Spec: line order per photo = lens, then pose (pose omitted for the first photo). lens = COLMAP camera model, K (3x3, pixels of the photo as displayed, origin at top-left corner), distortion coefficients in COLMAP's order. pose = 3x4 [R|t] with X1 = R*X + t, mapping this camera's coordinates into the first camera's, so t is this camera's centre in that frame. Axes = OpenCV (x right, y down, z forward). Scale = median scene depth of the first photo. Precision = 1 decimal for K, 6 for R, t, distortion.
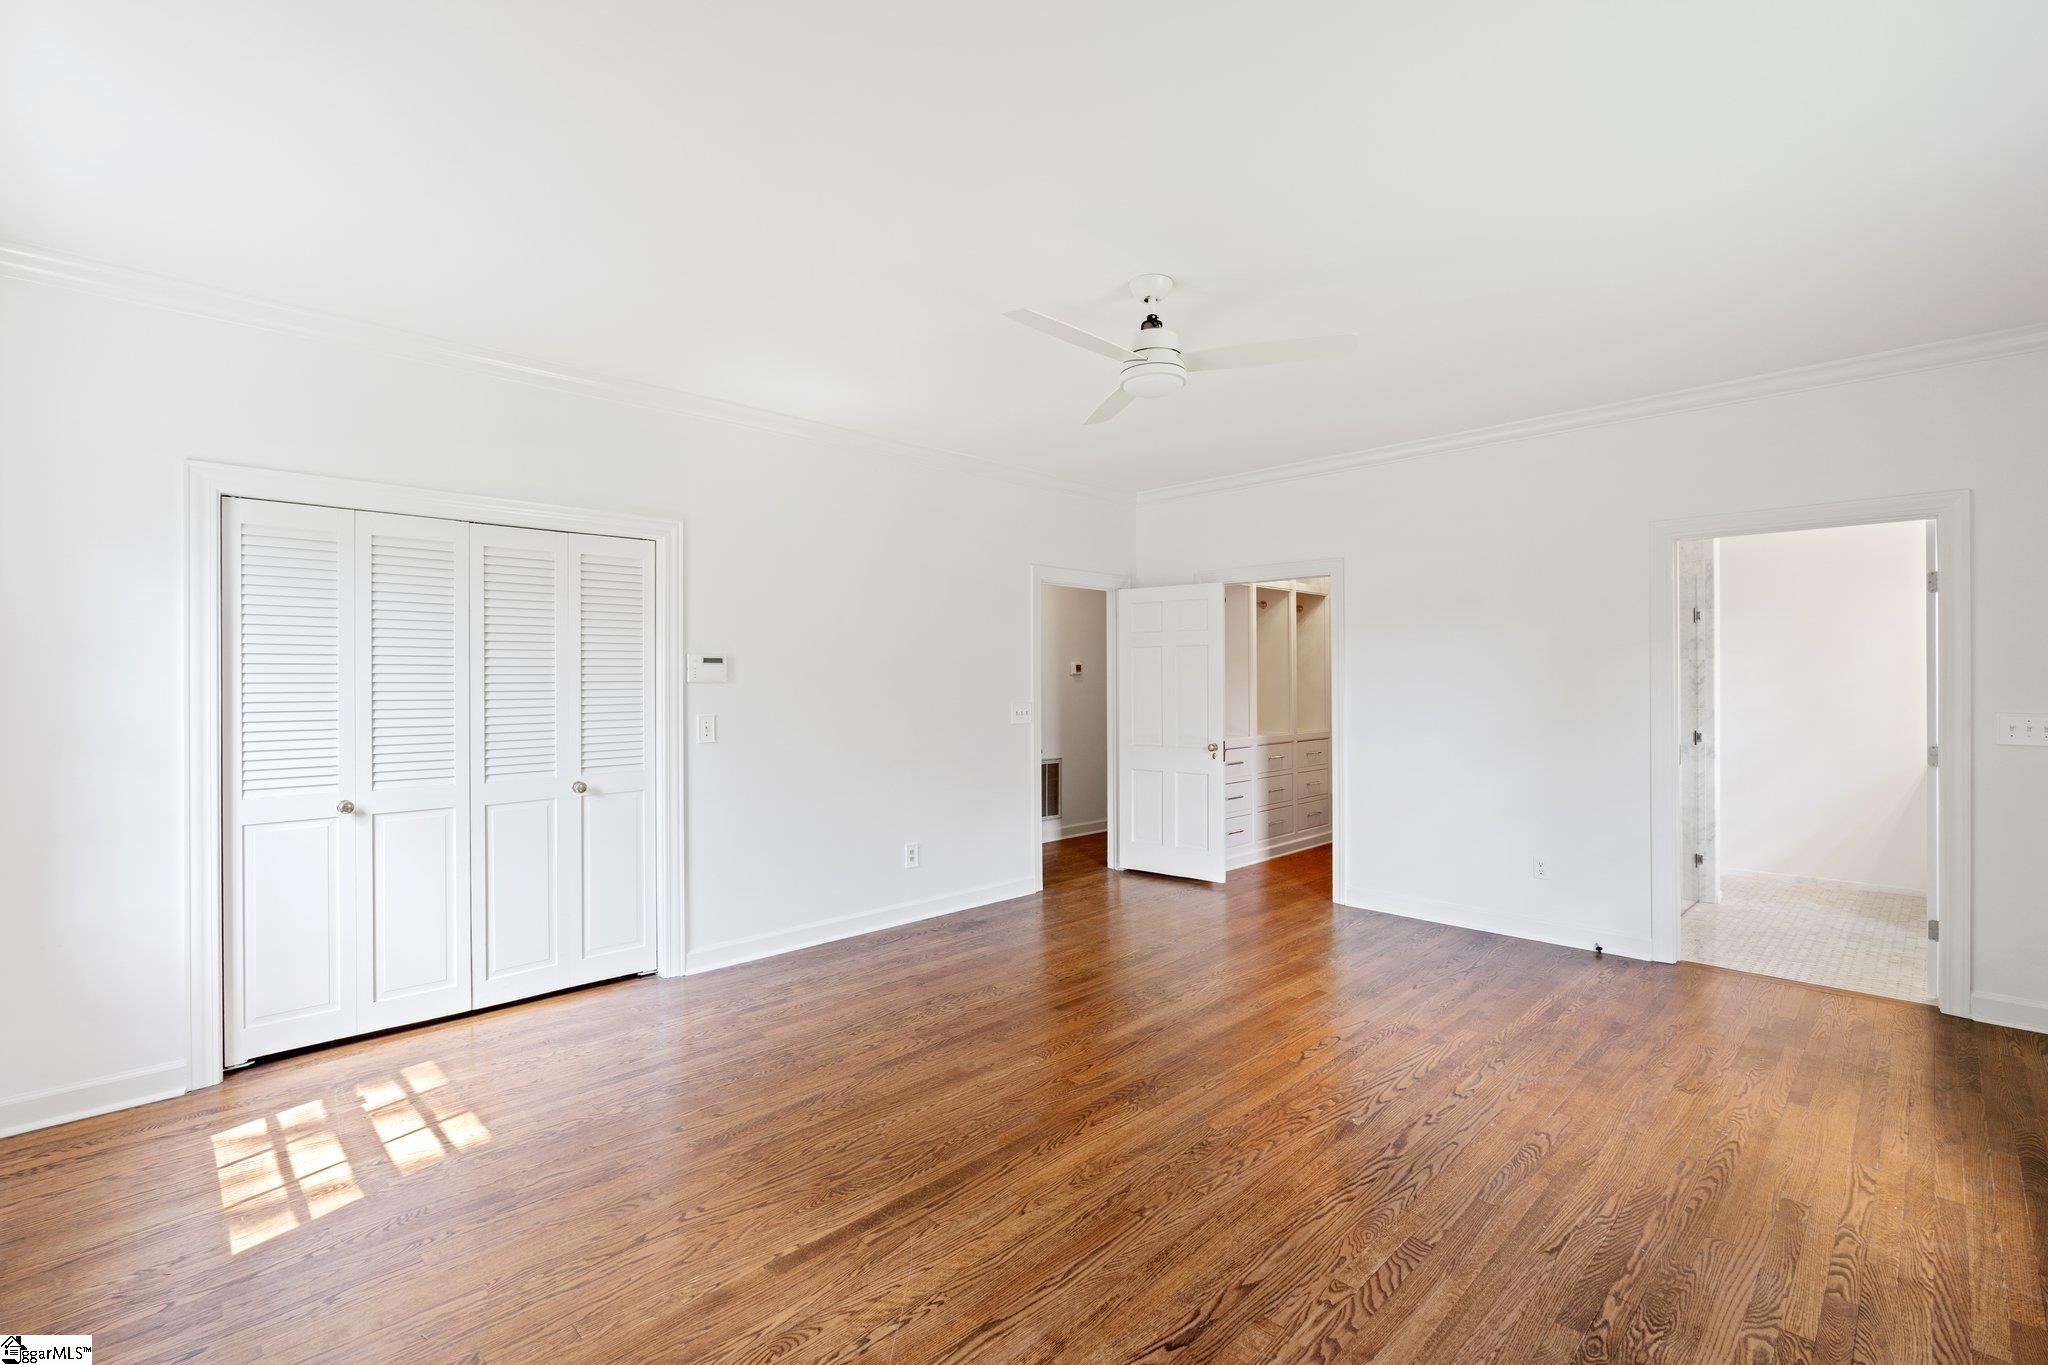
lens RADIAL K [[898.4, 0, 1024.3], [0, 898.4, 682.0], [0, 0, 1]] dist [0.005078, 0.000345]
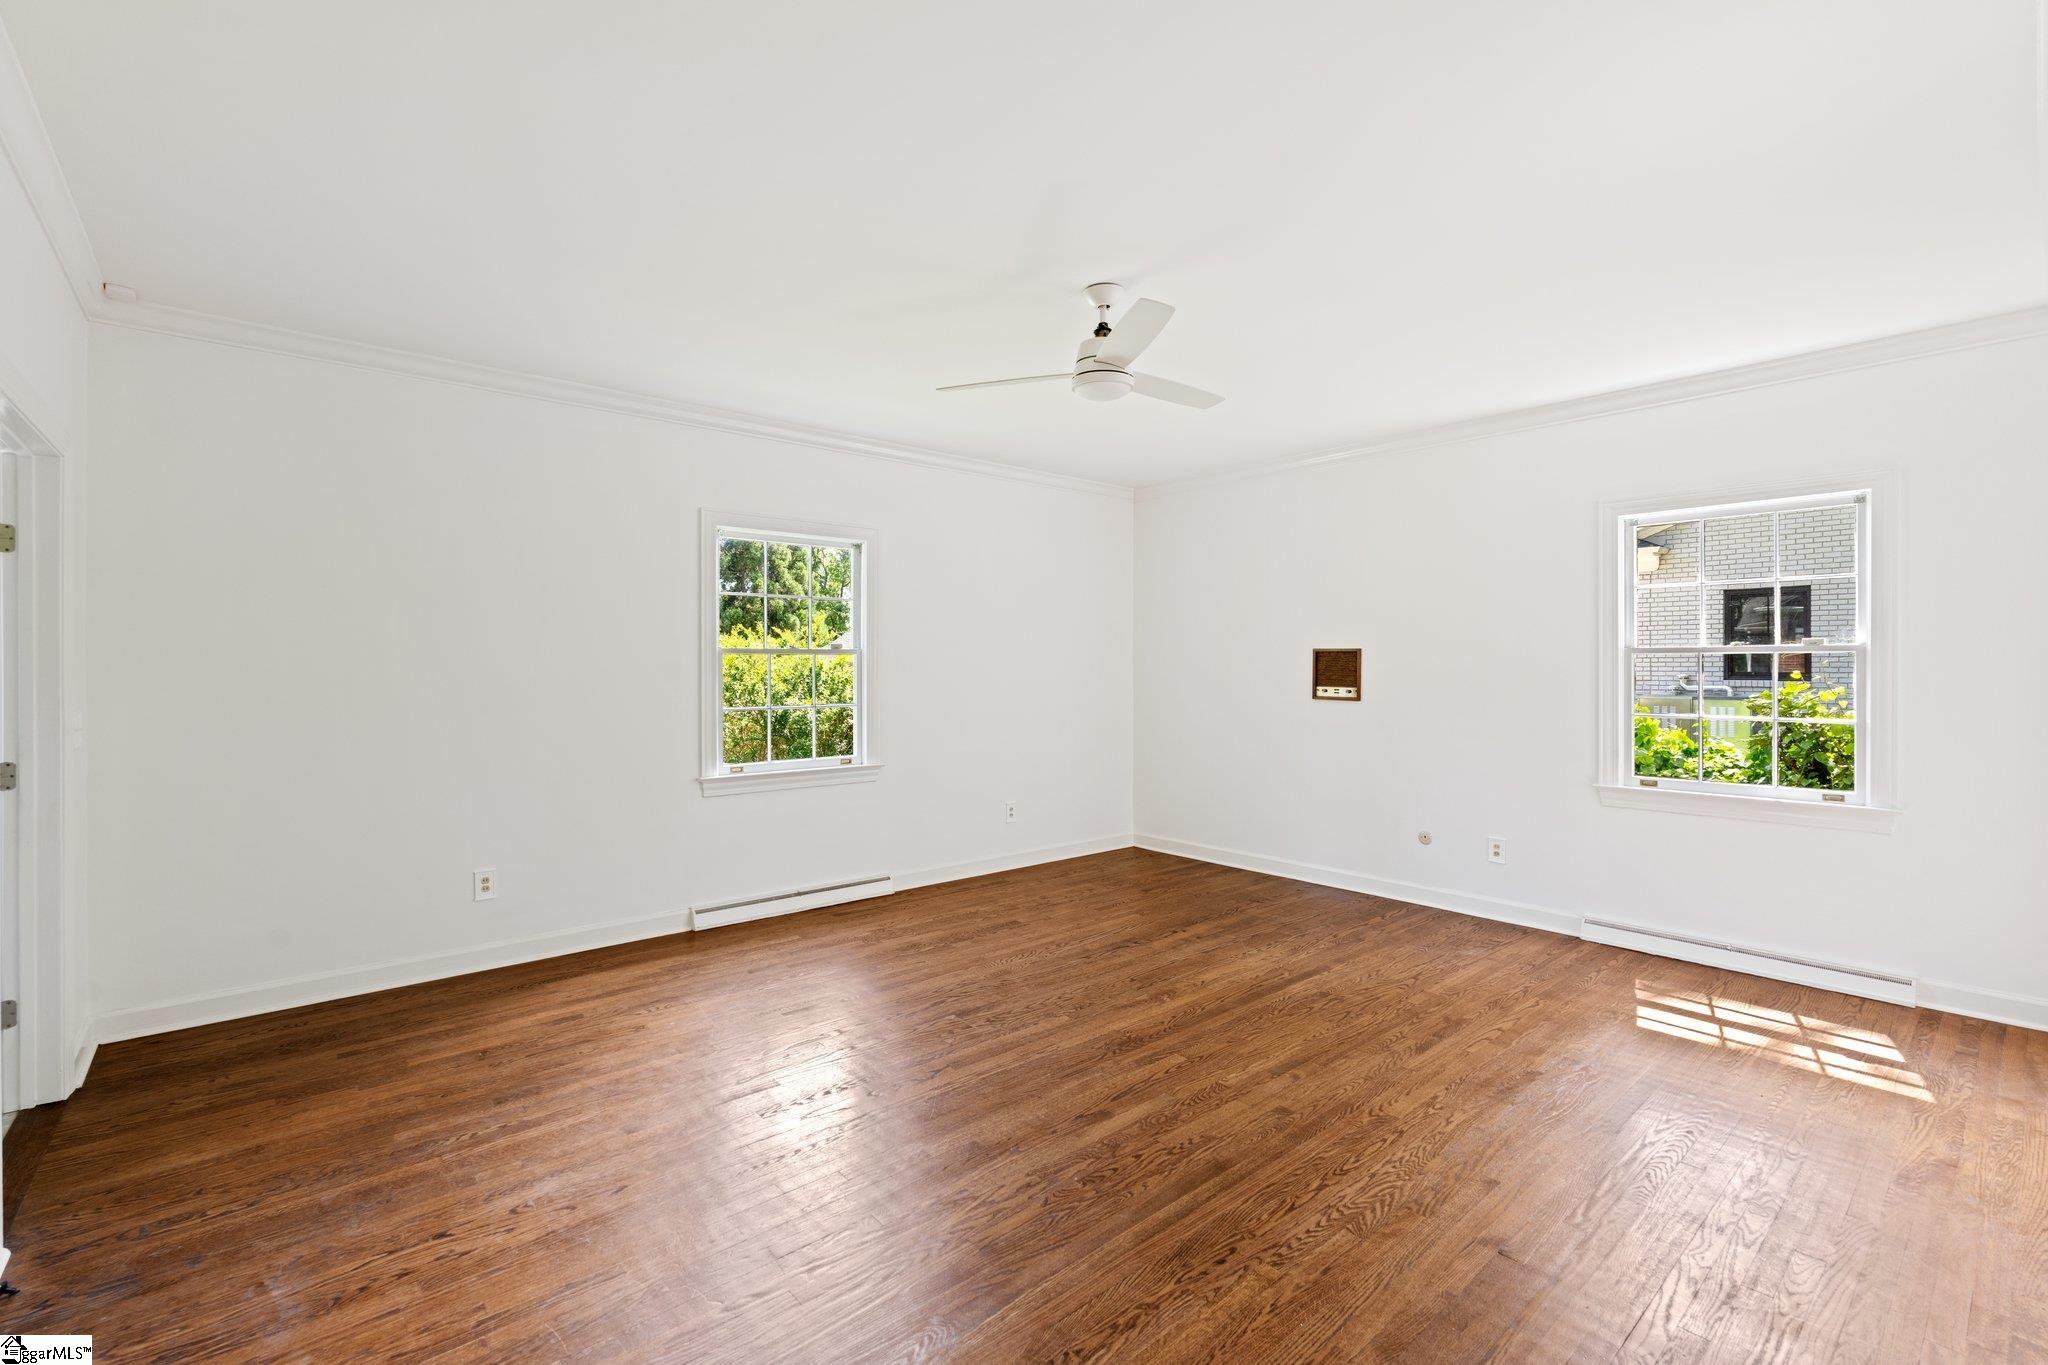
lens RADIAL K [[898.4, 0, 1022.9], [0, 898.4, 673.3], [0, 0, 1]] dist [0.005078, 0.000345]
pose [[-0.997928, 0.002898, 0.064276, 0.197612], [0.003485, 0.999953, 0.009029, -0.005467], [-0.064247, 0.009234, -0.997891, 2.371173]]
